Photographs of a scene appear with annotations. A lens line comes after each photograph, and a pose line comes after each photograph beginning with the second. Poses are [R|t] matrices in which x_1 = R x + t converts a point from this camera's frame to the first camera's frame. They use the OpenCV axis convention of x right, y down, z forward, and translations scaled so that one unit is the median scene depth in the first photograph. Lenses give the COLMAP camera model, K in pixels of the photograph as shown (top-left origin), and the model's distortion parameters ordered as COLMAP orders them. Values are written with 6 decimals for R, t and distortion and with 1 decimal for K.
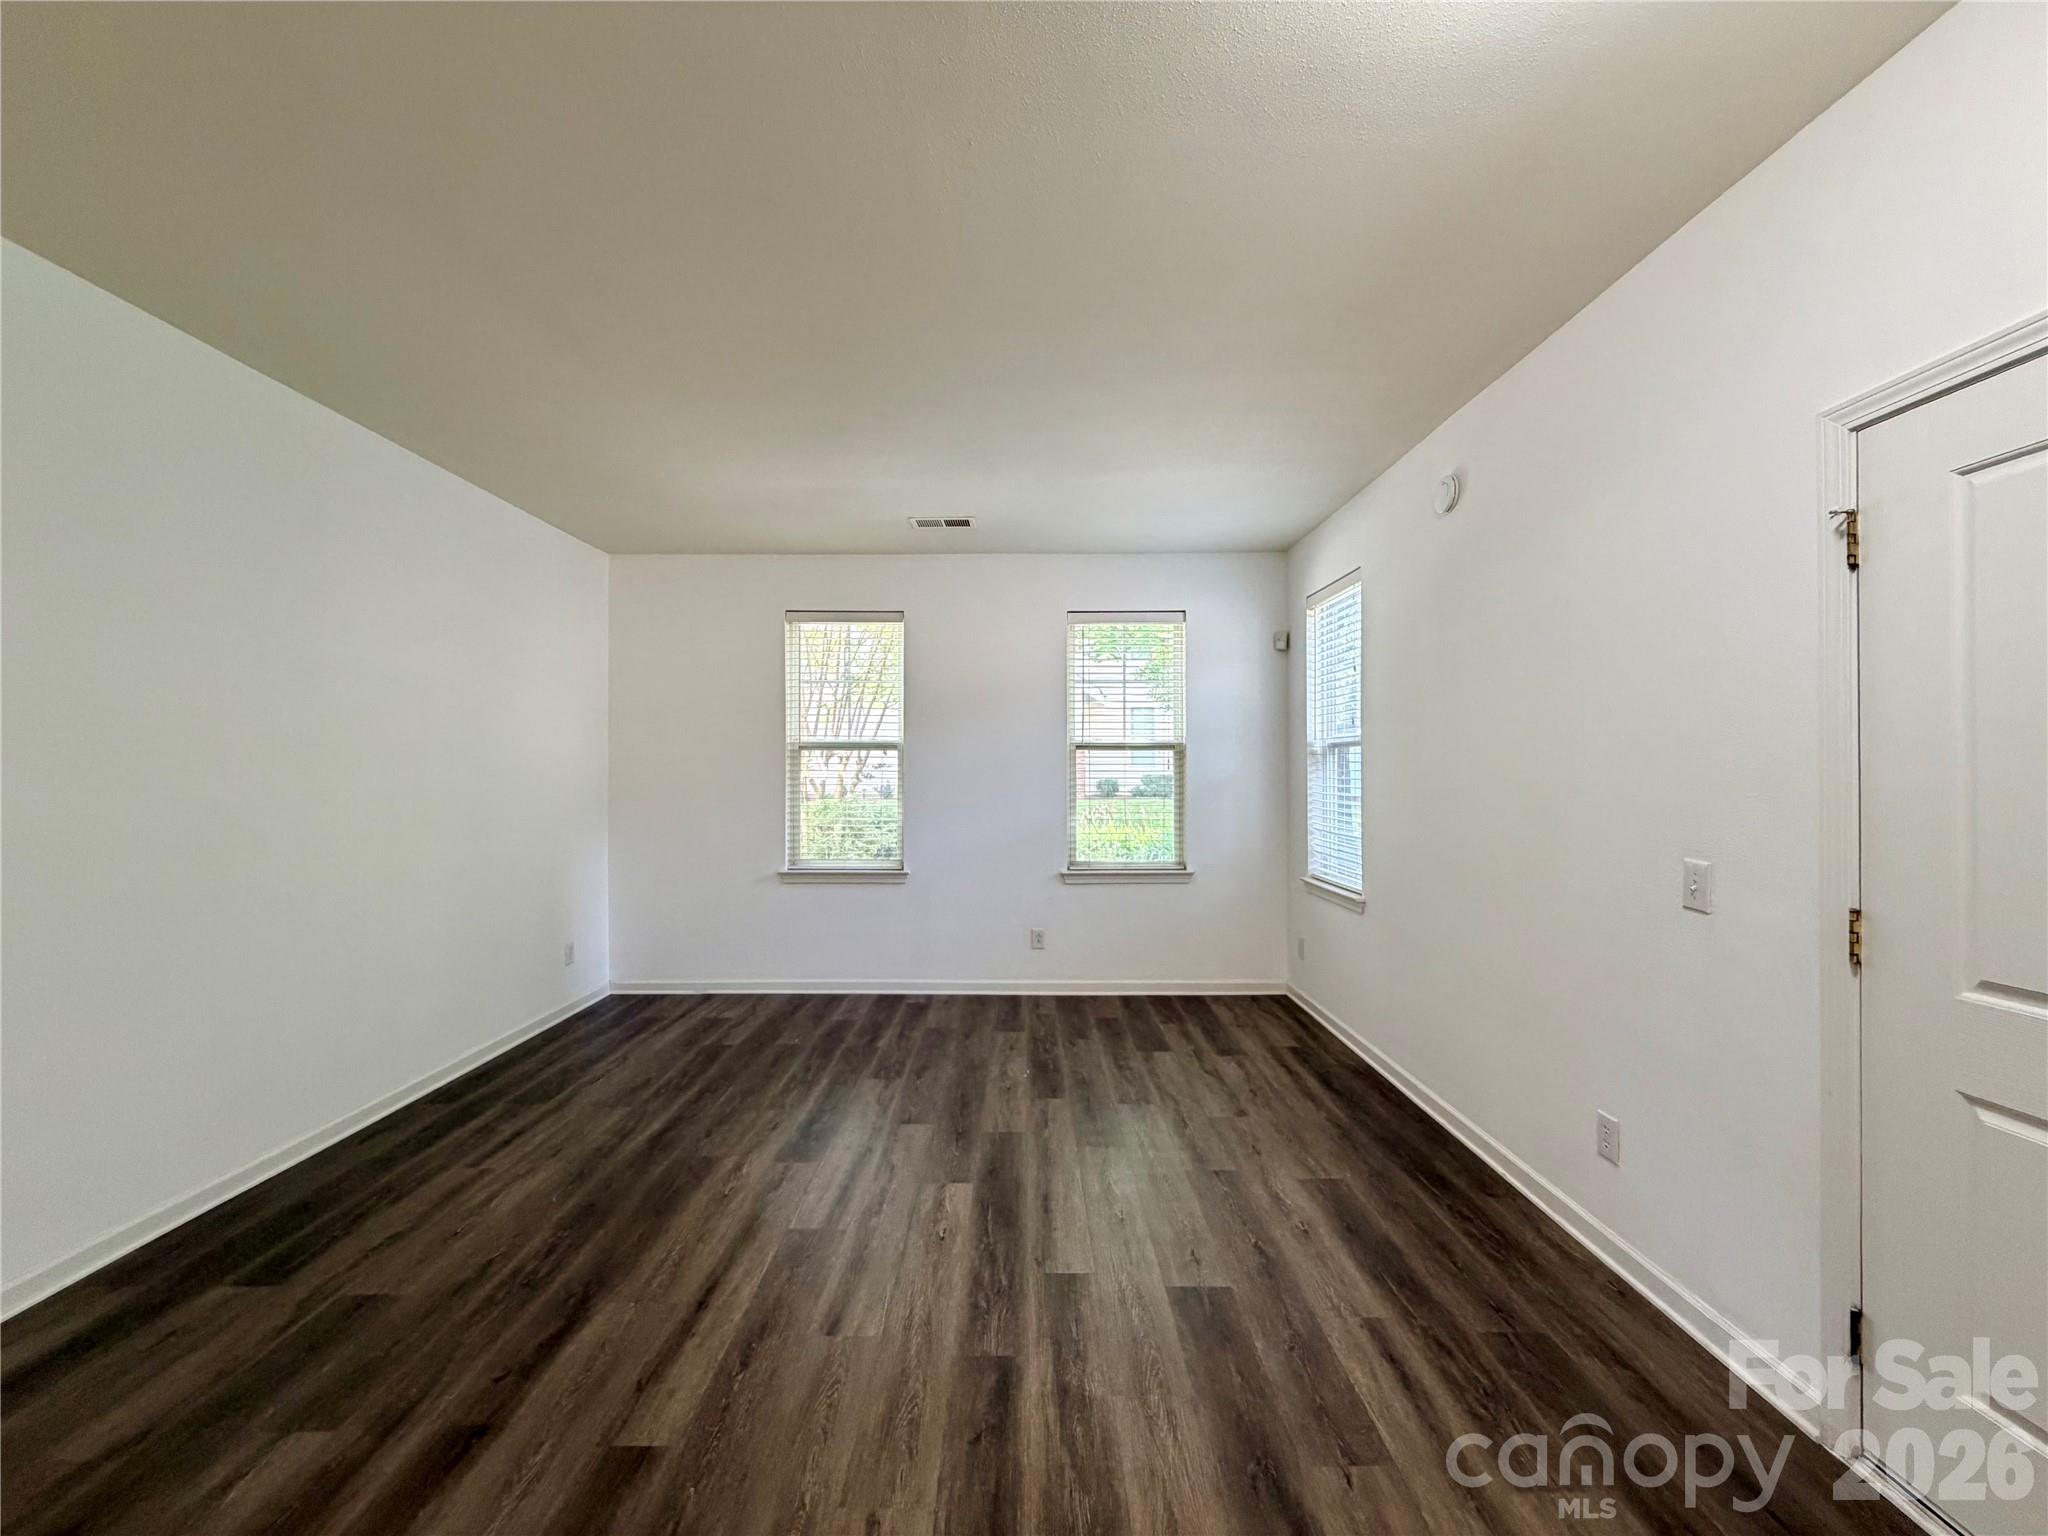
lens RADIAL K [[818.0, 0, 1019.5], [0, 818.0, 768.0], [0, 0, 1]] dist [0.000733, -0.000455]
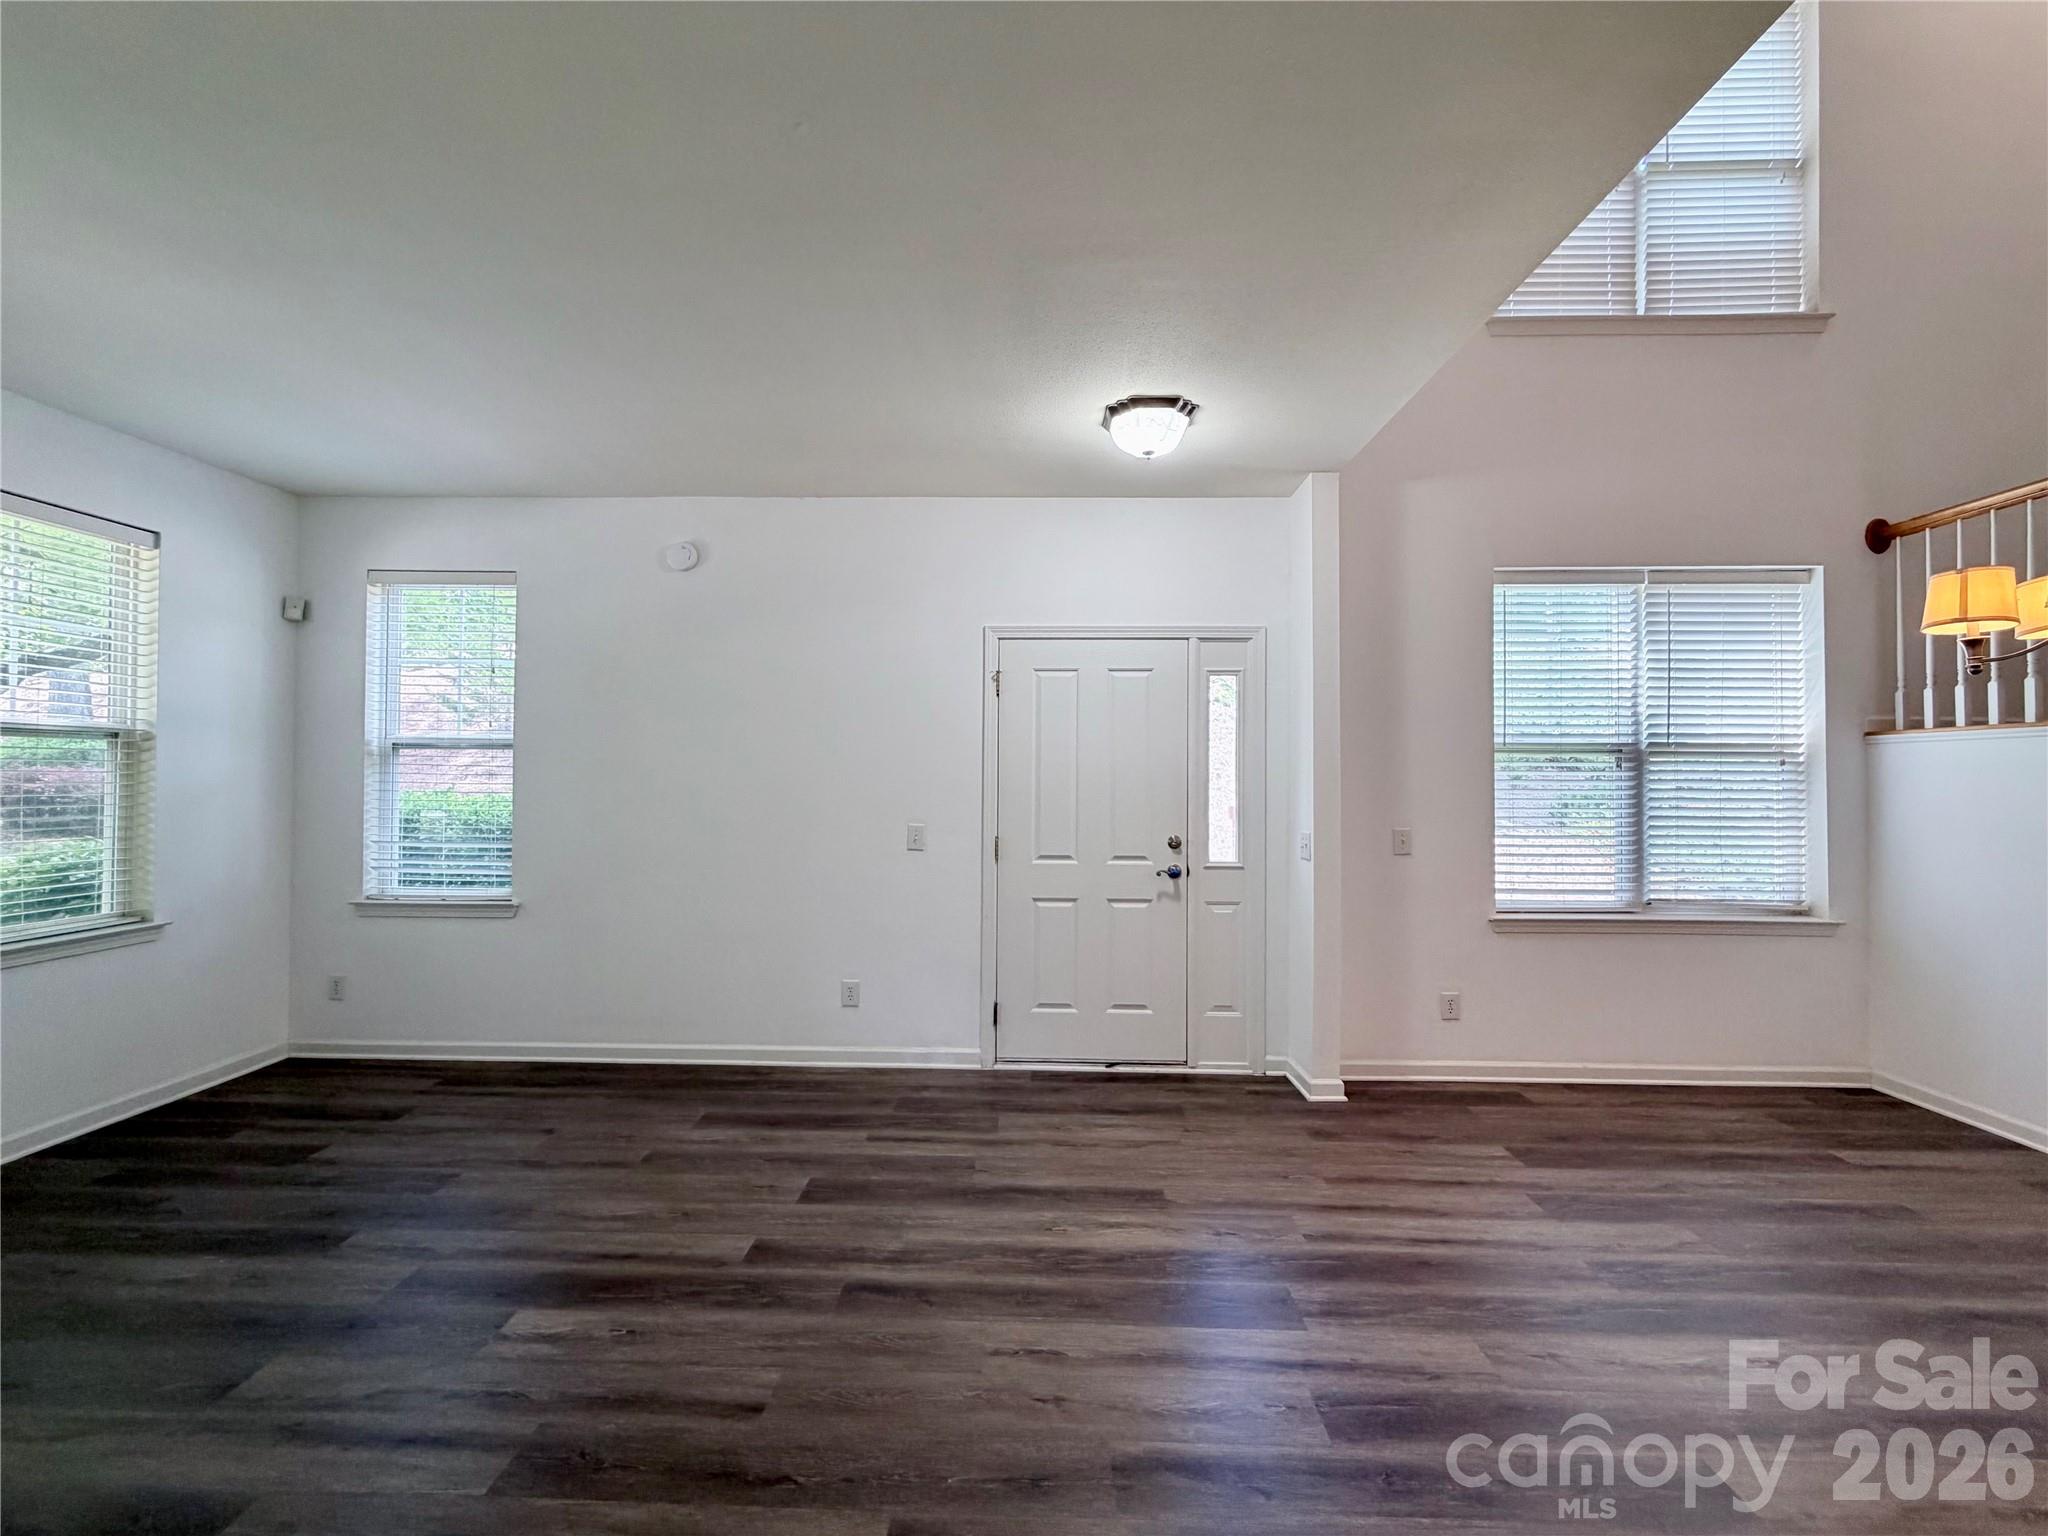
lens RADIAL K [[818.0, 0, 1019.5], [0, 818.0, 768.0], [0, 0, 1]] dist [0.000733, -0.000455]
pose [[0.041665, 0.003040, 0.999127, -0.697811], [-0.011446, 0.999931, -0.002566, -0.011724], [-0.999066, -0.011329, 0.041697, 0.423693]]
